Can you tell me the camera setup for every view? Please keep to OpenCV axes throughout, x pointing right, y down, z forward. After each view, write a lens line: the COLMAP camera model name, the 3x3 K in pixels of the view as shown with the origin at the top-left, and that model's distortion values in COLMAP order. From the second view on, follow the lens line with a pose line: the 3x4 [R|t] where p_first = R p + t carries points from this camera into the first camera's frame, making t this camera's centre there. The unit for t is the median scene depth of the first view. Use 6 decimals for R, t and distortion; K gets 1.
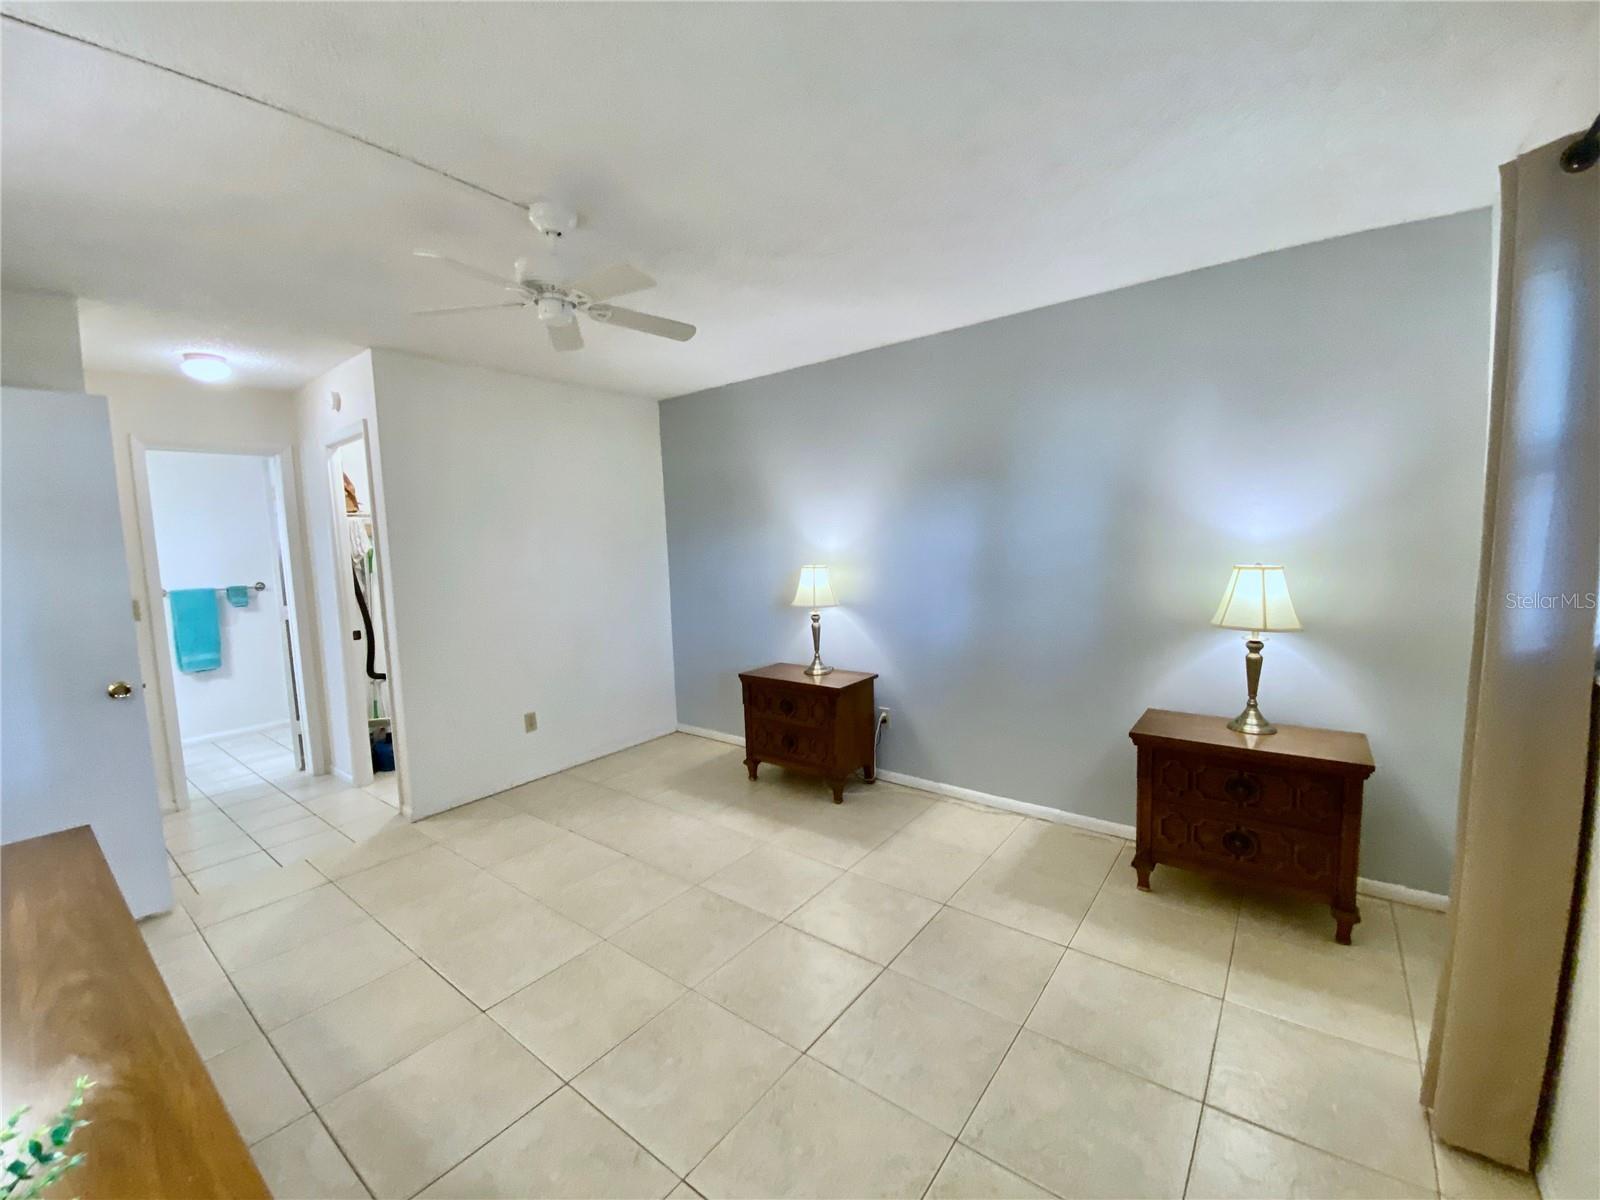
lens RADIAL K [[659.8, 0, 784.7], [0, 659.8, 602.6], [0, 0, 1]] dist [0.025516, -0.020786]
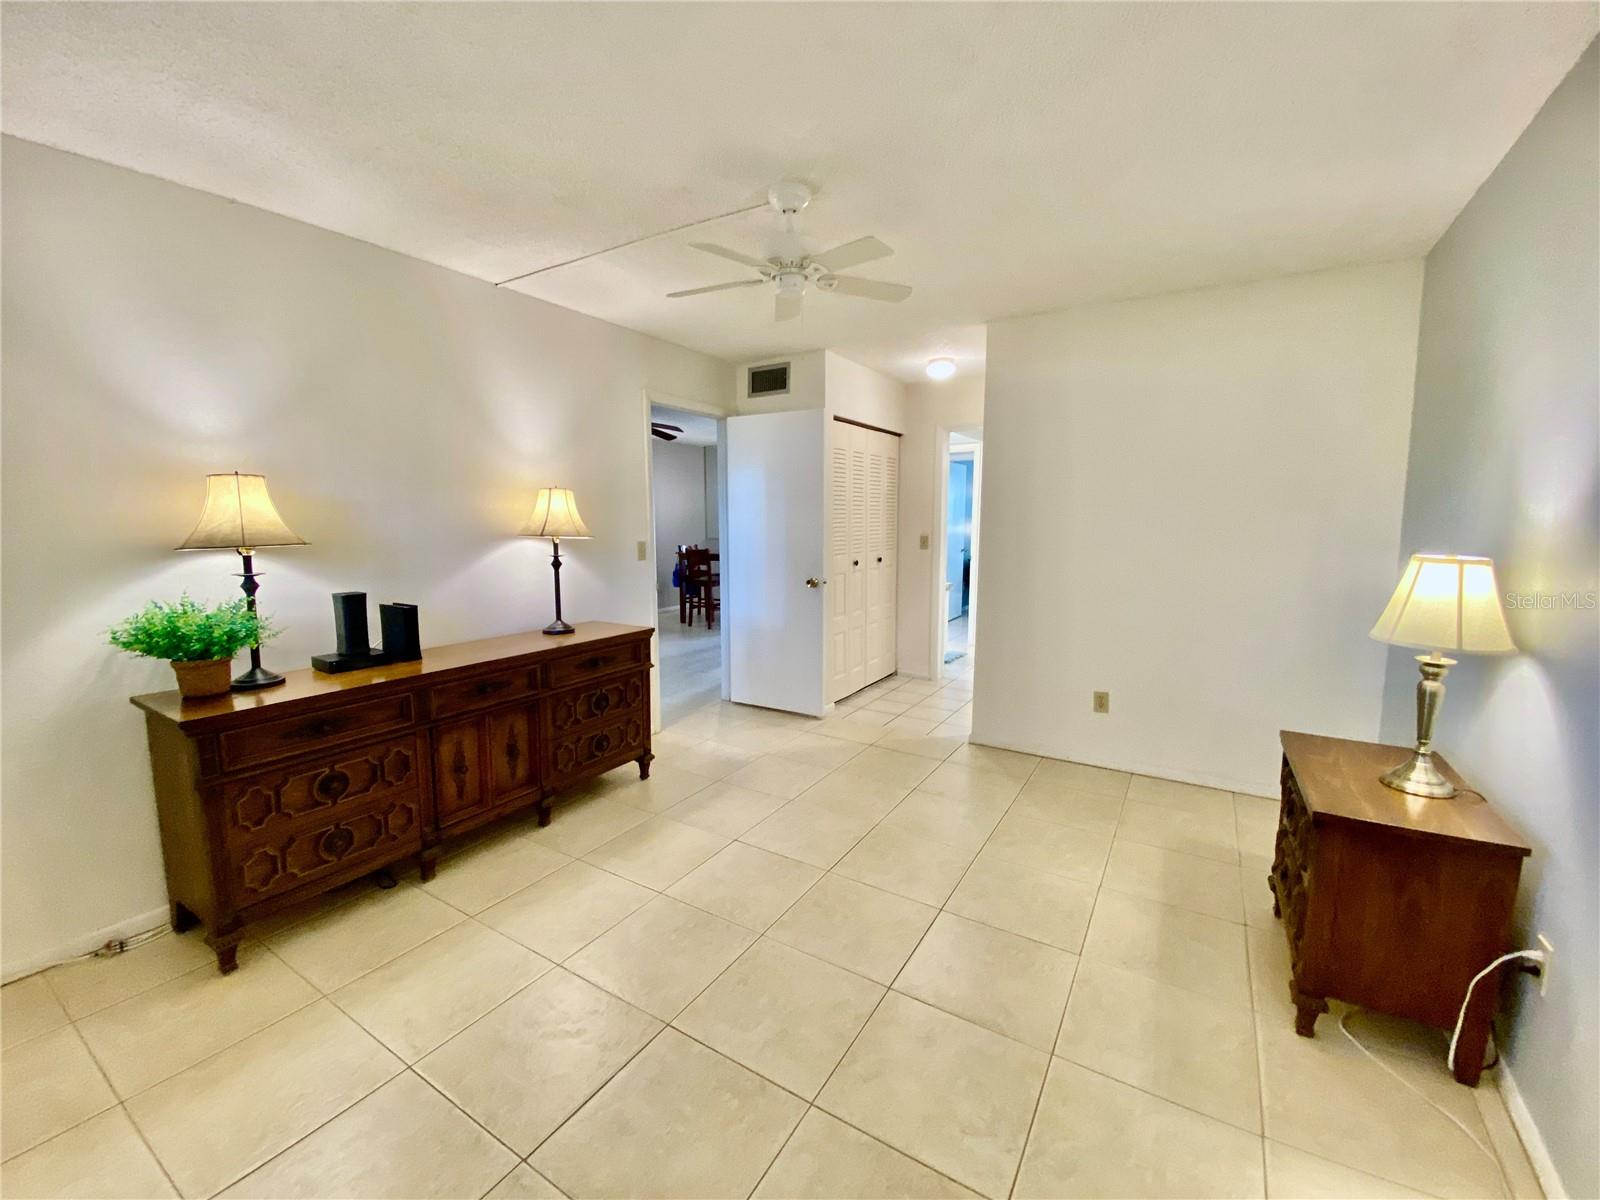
lens RADIAL K [[646.7, 0, 785.3], [0, 646.7, 597.6], [0, 0, 1]] dist [0.026649, -0.023554]
pose [[0.096645, 0.159147, -0.982513, 0.451711], [-0.092253, 0.984317, 0.150365, -0.055290], [0.991034, 0.076108, 0.109811, 0.514348]]
